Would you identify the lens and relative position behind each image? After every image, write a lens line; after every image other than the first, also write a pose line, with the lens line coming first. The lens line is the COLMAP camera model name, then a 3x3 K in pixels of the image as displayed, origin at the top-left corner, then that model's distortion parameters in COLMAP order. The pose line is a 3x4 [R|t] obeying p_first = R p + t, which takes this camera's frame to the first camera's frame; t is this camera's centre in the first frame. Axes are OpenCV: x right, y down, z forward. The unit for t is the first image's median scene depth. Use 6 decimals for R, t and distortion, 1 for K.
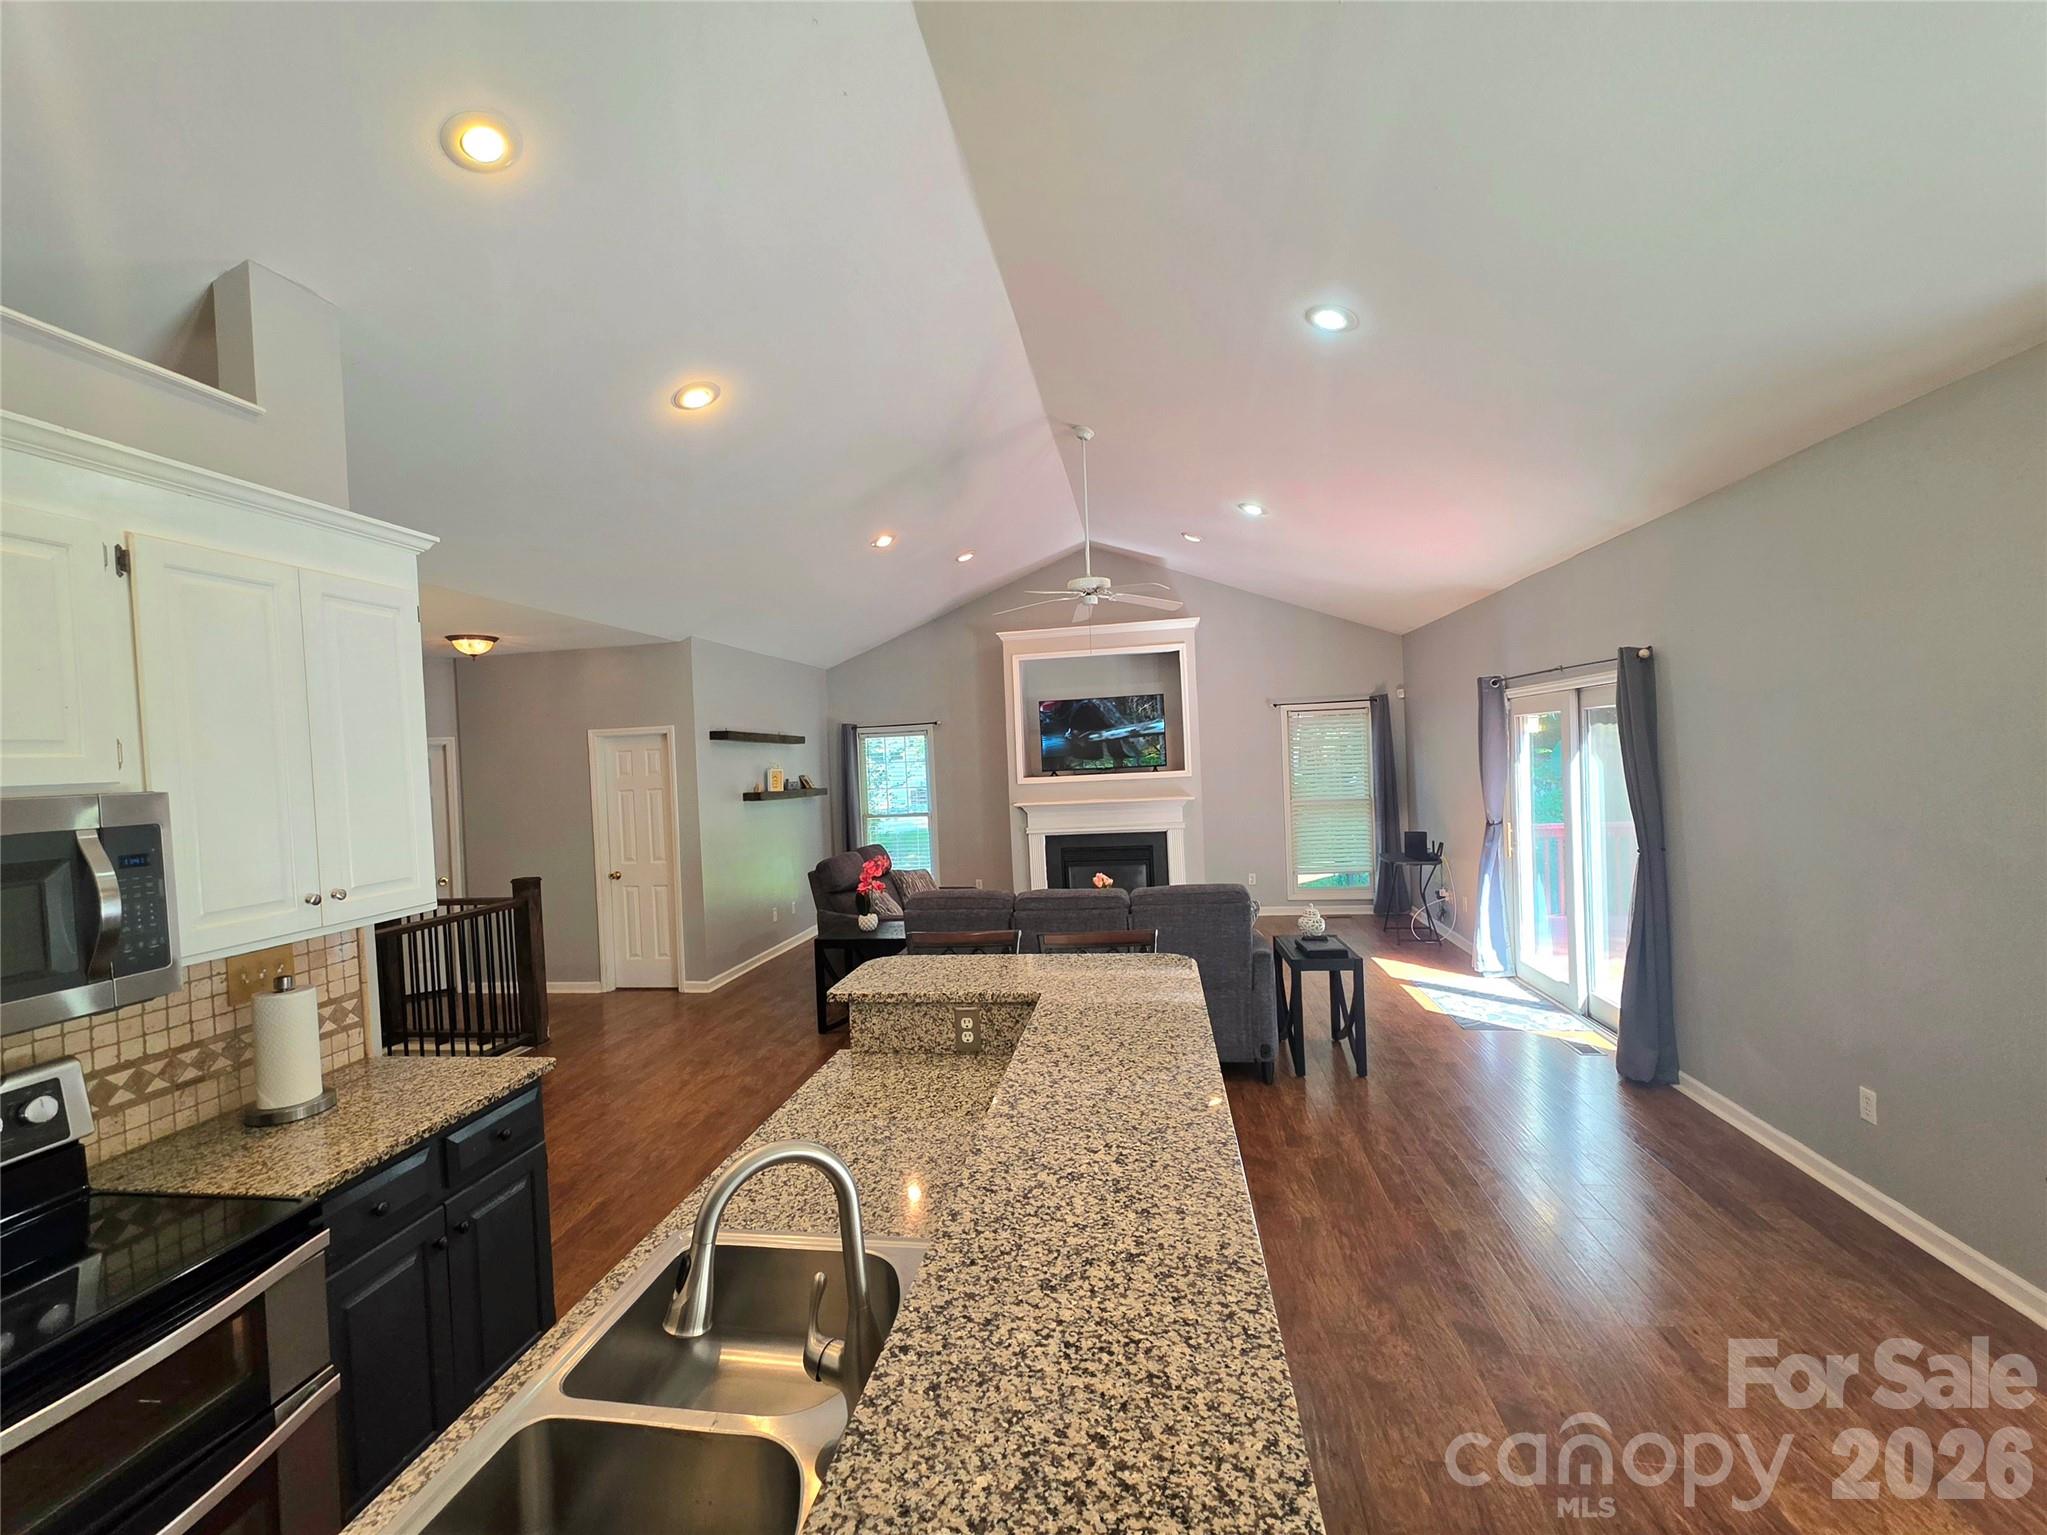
lens RADIAL K [[860.5, 0, 1011.7], [0, 860.5, 775.9], [0, 0, 1]] dist [0.008495, 0.000247]
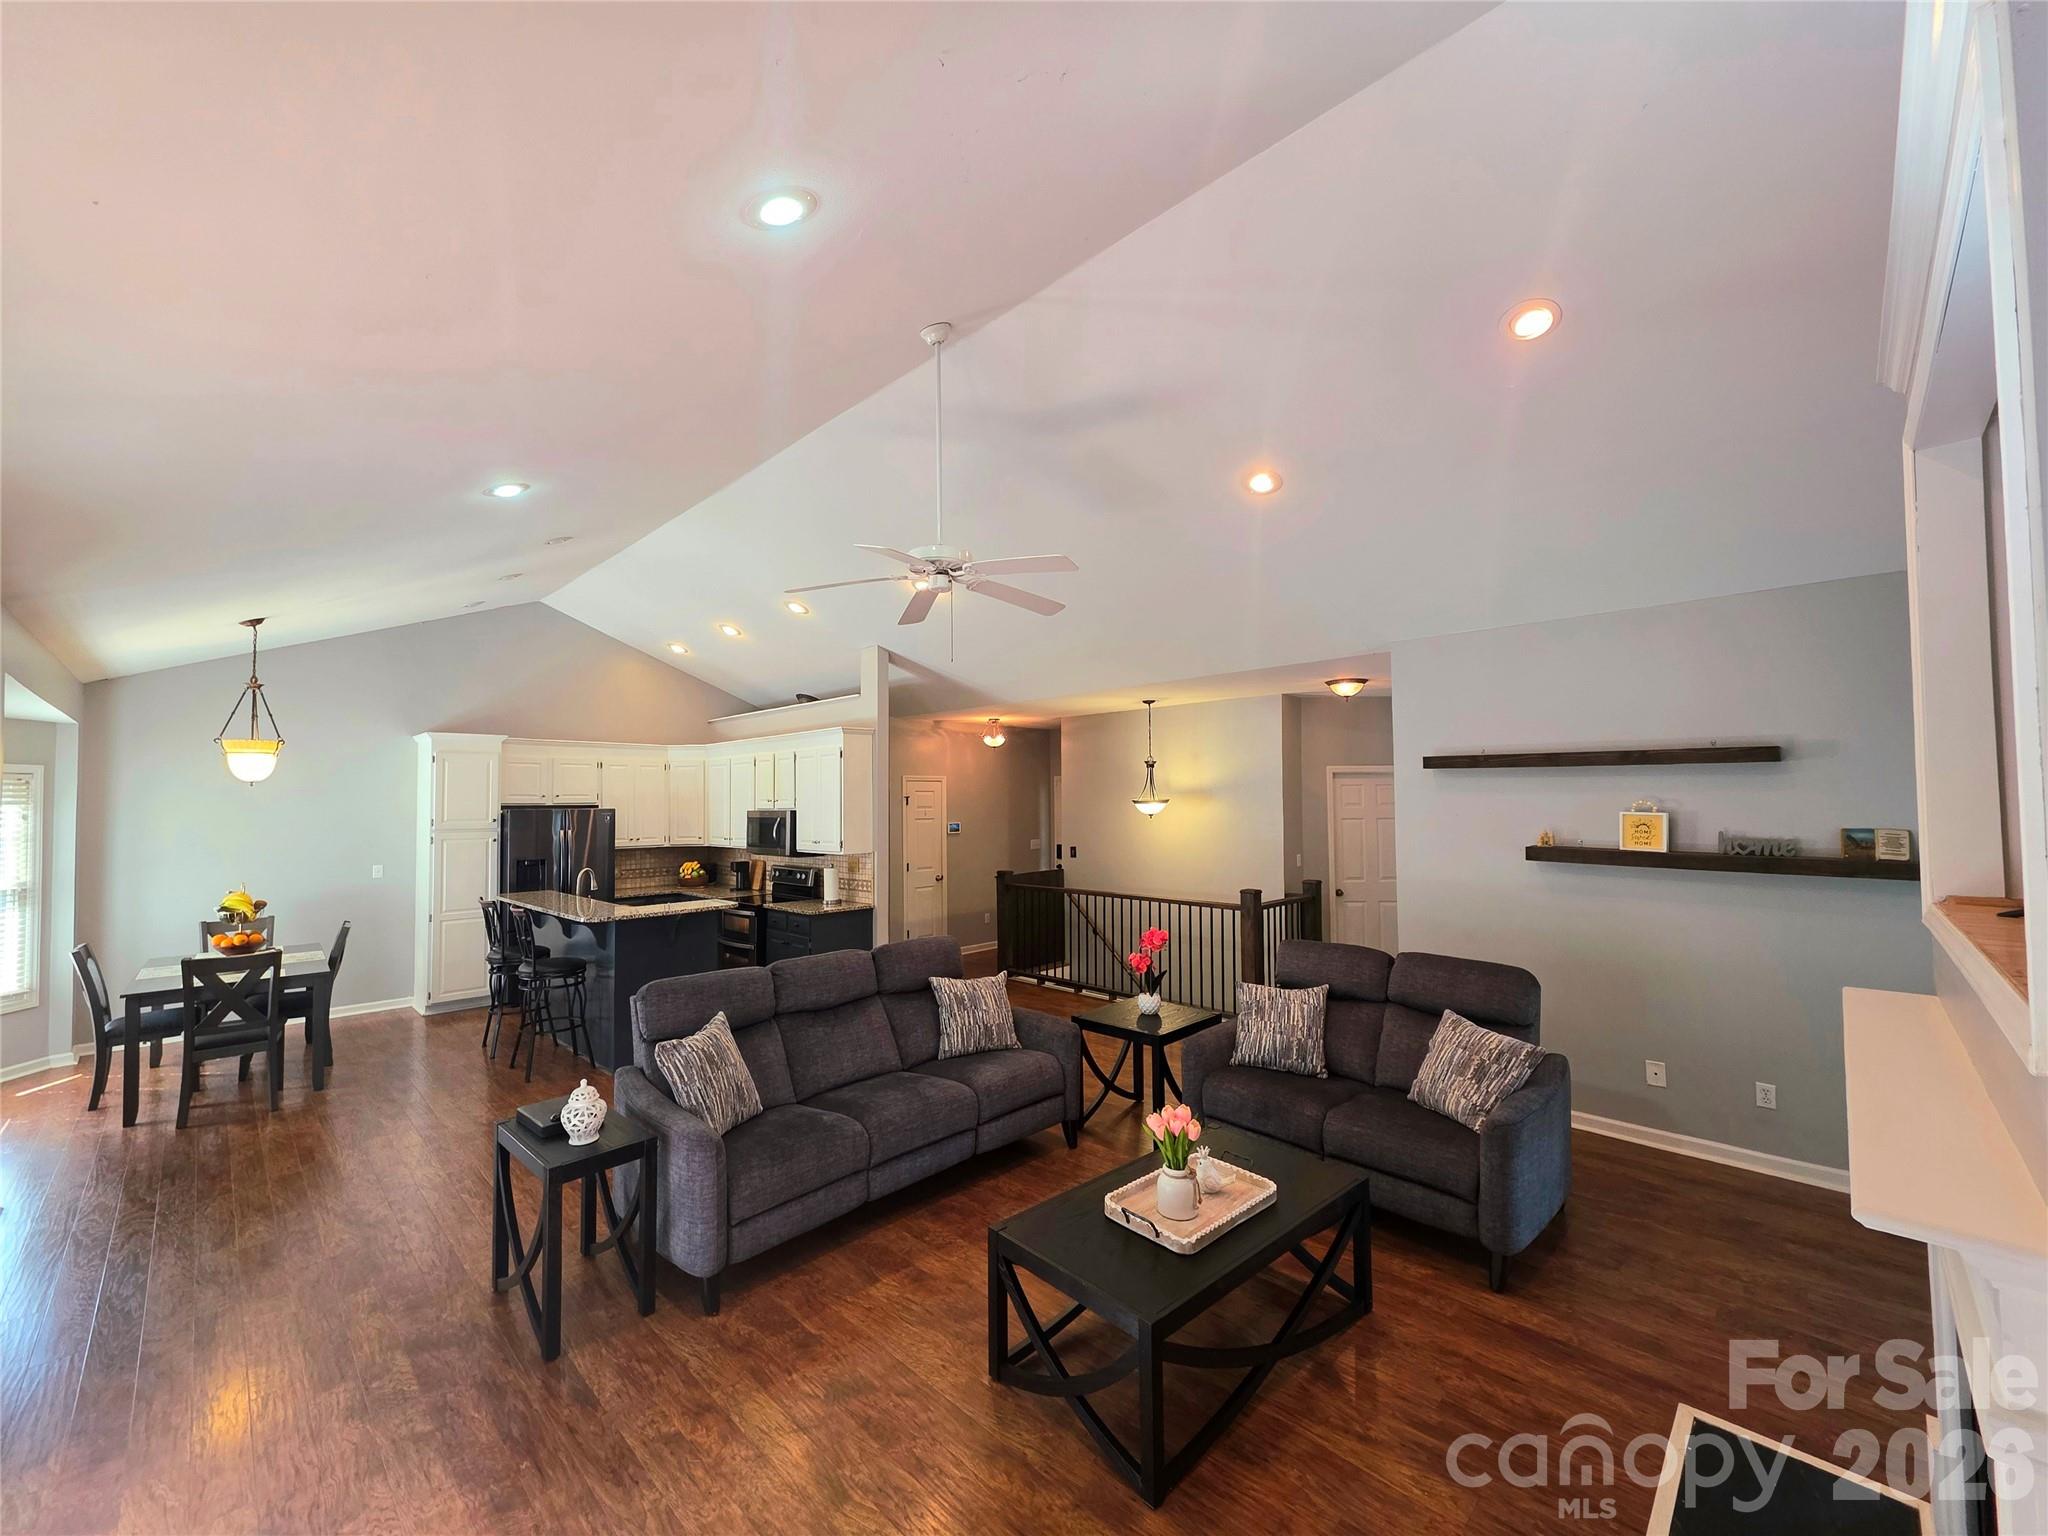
lens RADIAL K [[816.2, 0, 1013.2], [0, 816.2, 771.0], [0, 0, 1]] dist [0.005502, -0.000463]
pose [[-0.580299, 0.019022, -0.814181, 0.430269], [0.017765, 0.999785, 0.010697, -0.051008], [0.814210, -0.008257, -0.580512, 1.065674]]
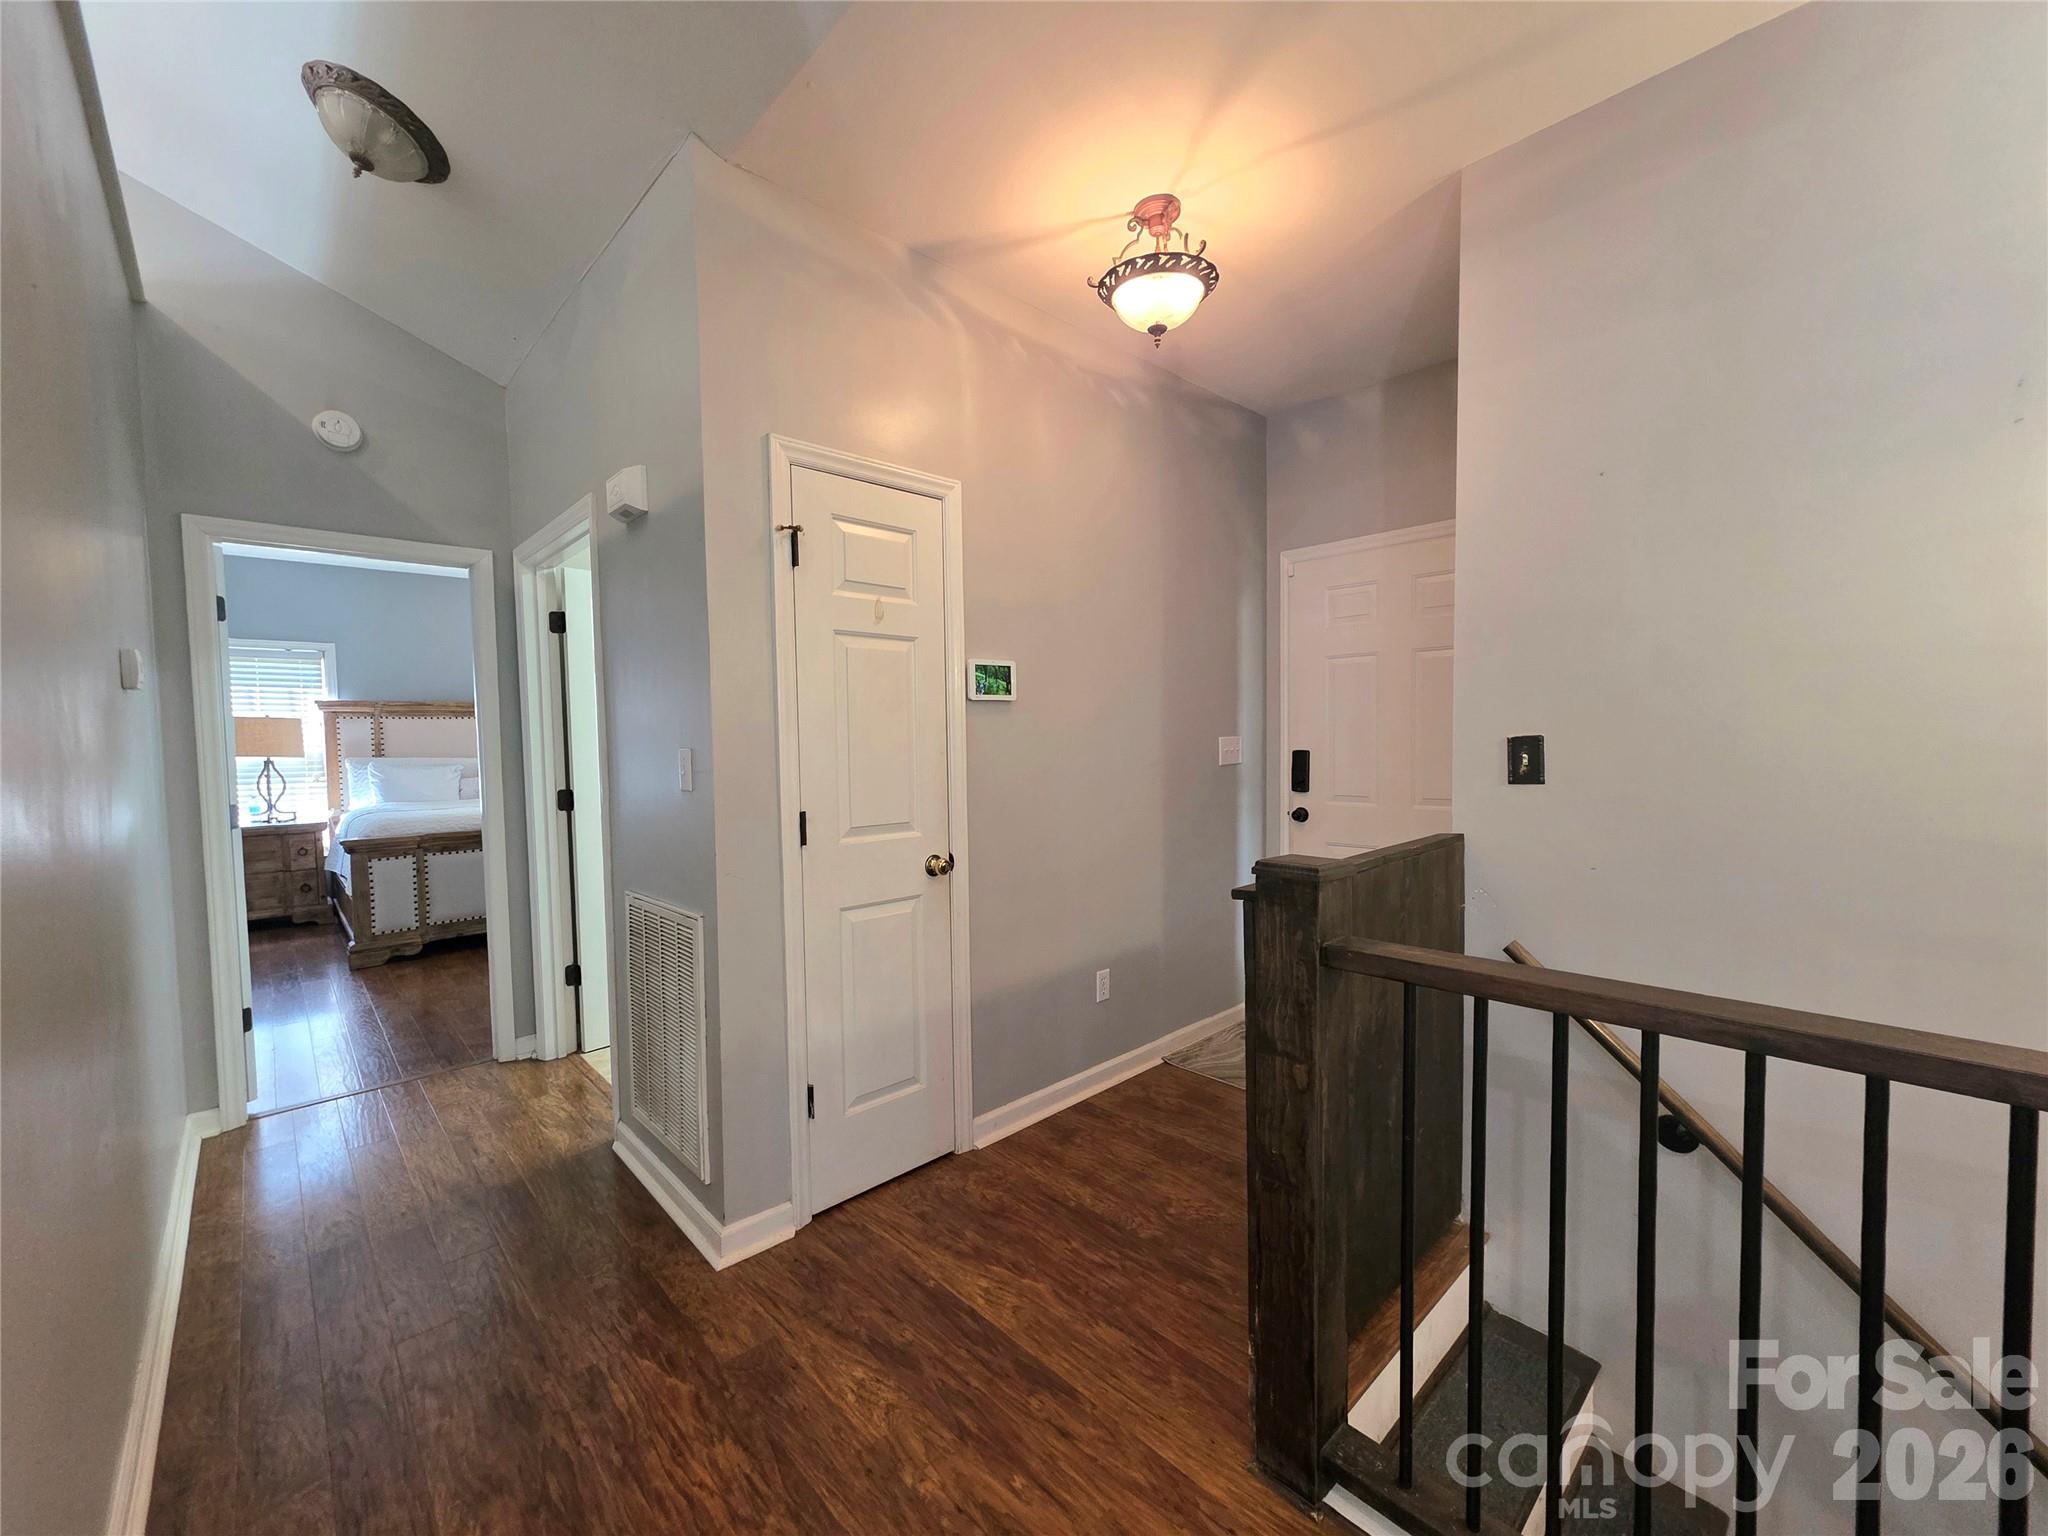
lens RADIAL K [[816.2, 0, 1012.1], [0, 816.2, 770.3], [0, 0, 1]] dist [0.005502, -0.000463]
pose [[-0.605493, 0.083579, -0.791450, -0.296637], [0.024930, 0.995974, 0.086105, 0.061706], [0.795460, 0.032405, -0.605139, 0.452929]]
